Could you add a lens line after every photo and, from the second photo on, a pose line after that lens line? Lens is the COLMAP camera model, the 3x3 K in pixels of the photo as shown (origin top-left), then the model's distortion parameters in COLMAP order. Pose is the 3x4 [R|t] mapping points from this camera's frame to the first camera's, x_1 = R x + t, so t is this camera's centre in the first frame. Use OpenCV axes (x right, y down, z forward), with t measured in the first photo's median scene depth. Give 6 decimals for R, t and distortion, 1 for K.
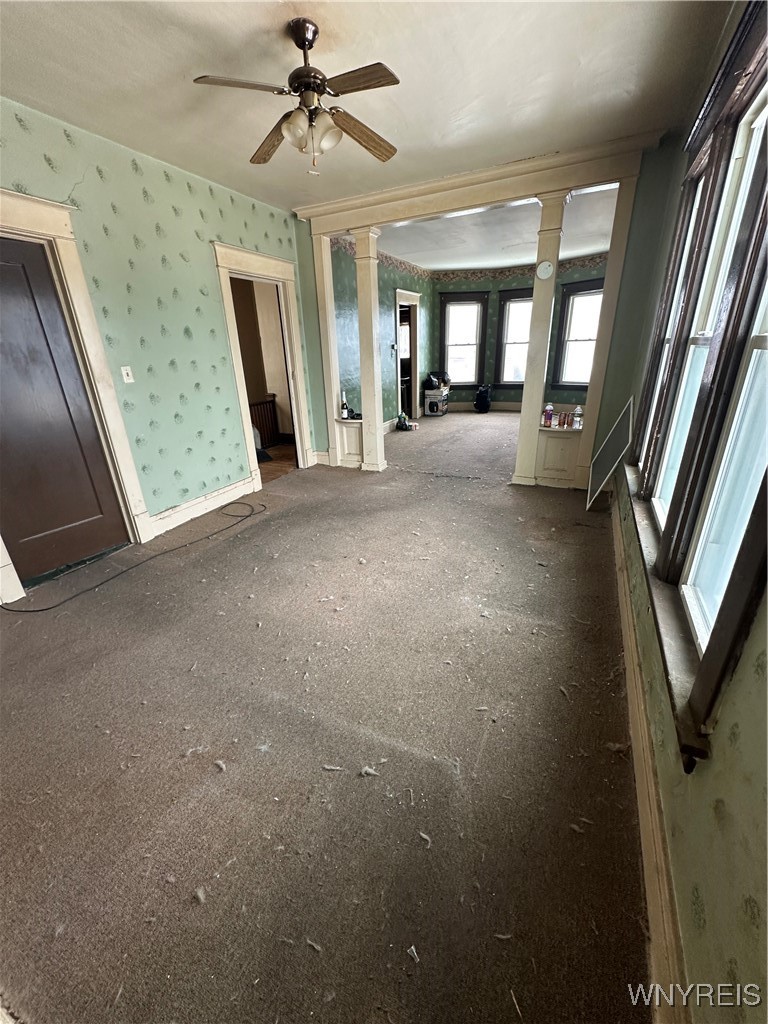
lens RADIAL K [[407.4, 0, 384.0], [0, 407.4, 512.0], [0, 0, 1]] dist [-0.002137, -0.000028]
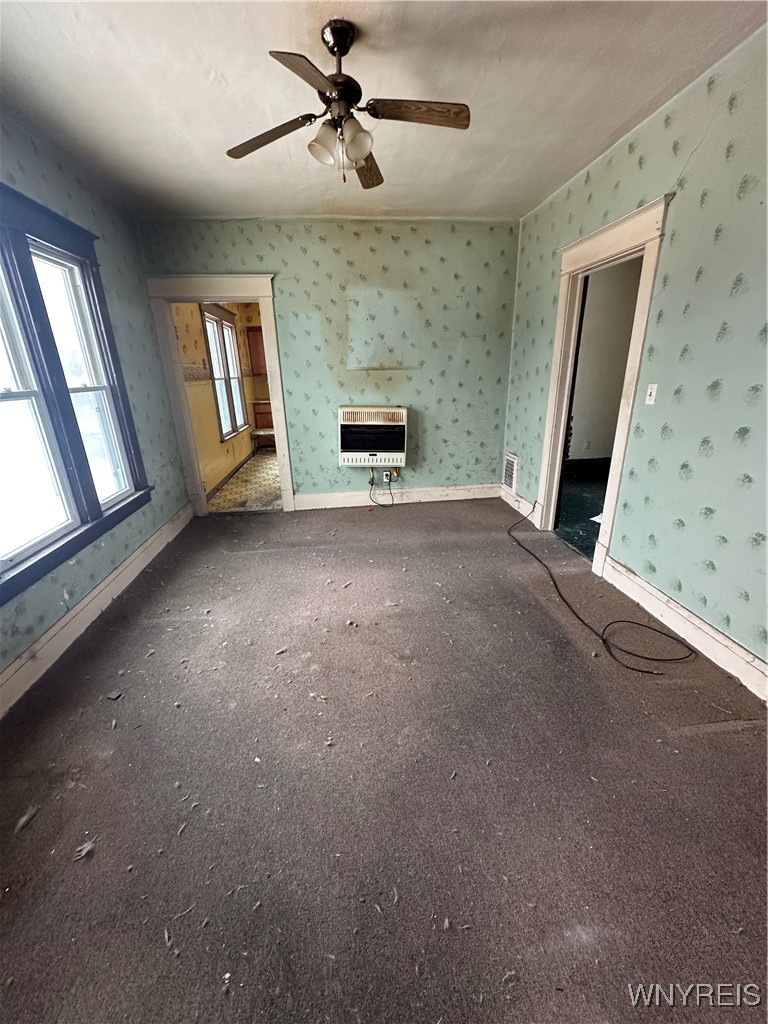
lens RADIAL K [[407.4, 0, 384.0], [0, 407.4, 512.0], [0, 0, 1]] dist [-0.002137, -0.000028]
pose [[-0.845095, 0.229689, -0.482760, 0.232931], [-0.149843, 0.765044, 0.626302, -0.566008], [0.513187, 0.601623, -0.612118, 1.323719]]
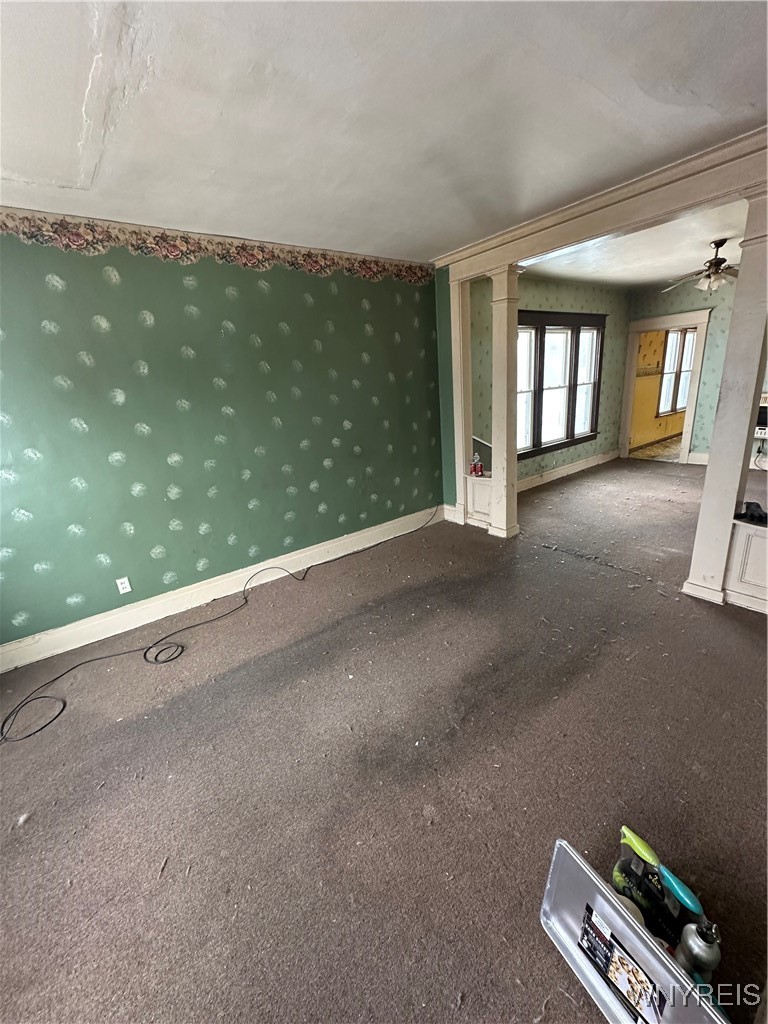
lens RADIAL K [[407.4, 0, 384.0], [0, 407.4, 512.0], [0, 0, 1]] dist [-0.002137, -0.000028]
pose [[-0.882678, -0.038732, 0.468380, 0.193724], [0.273752, 0.767709, 0.579381, -1.095404], [-0.382020, 0.639626, -0.667037, 2.471043]]
